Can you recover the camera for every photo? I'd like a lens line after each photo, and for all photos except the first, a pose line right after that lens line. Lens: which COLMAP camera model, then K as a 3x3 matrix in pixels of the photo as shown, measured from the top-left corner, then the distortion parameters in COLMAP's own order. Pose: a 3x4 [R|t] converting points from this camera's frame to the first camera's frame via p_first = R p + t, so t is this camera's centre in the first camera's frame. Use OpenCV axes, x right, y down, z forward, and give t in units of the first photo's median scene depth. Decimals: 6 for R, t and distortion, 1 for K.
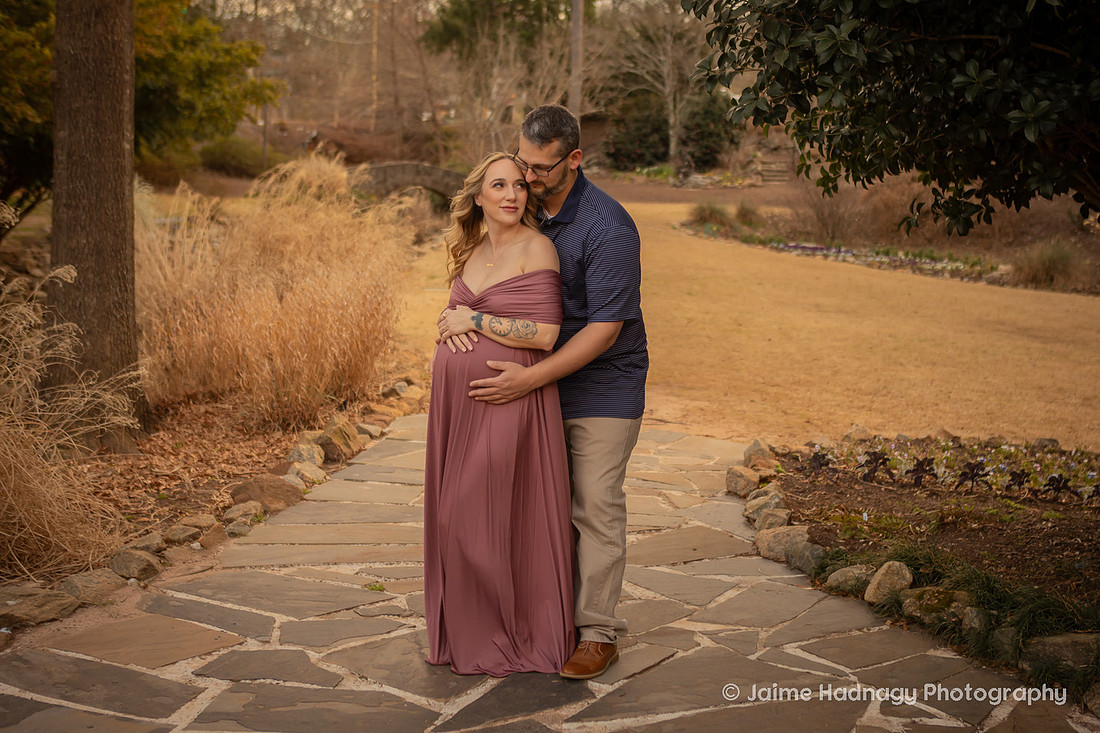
lens RADIAL K [[1377.3, 0, 609.8], [0, 1377.3, 335.8], [0, 0, 1]] dist [-0.026647, 0.051030]
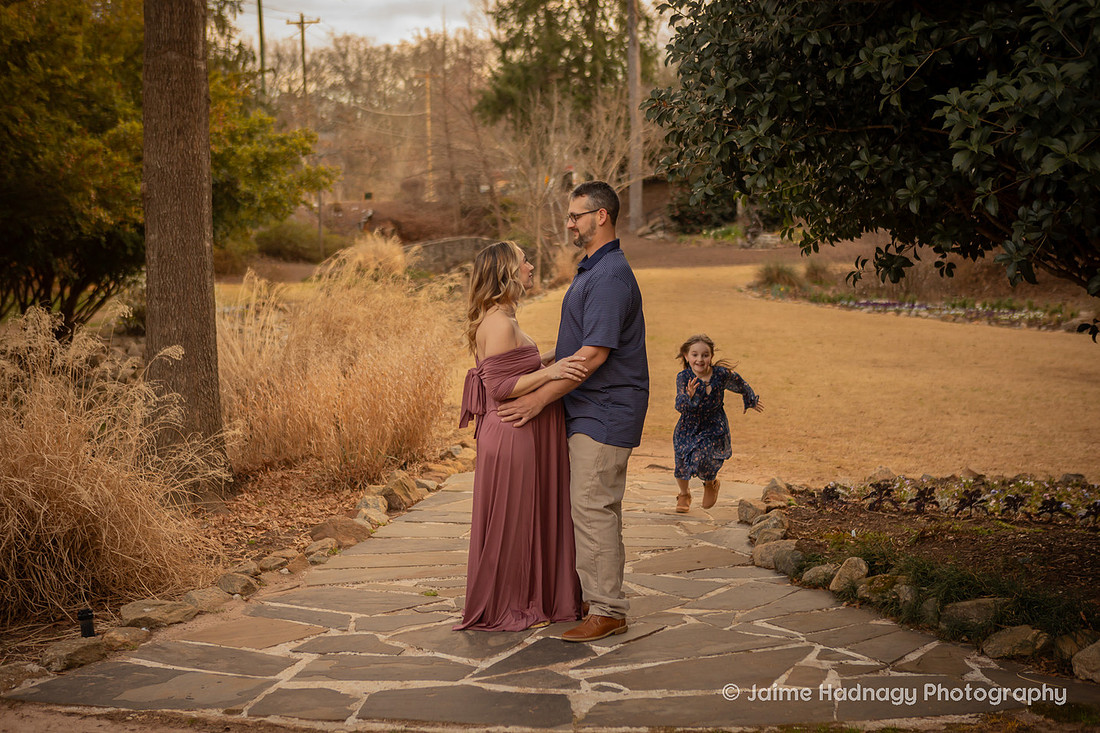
lens RADIAL K [[1487.5, 0, 550.0], [0, 1487.5, 366.5], [0, 0, 1]] dist [0.032761, 0.010826]
pose [[0.994327, -0.046910, -0.095467, 0.037175], [0.043816, 0.998452, -0.034250, 0.015107], [0.096926, 0.029873, 0.994843, -0.163786]]
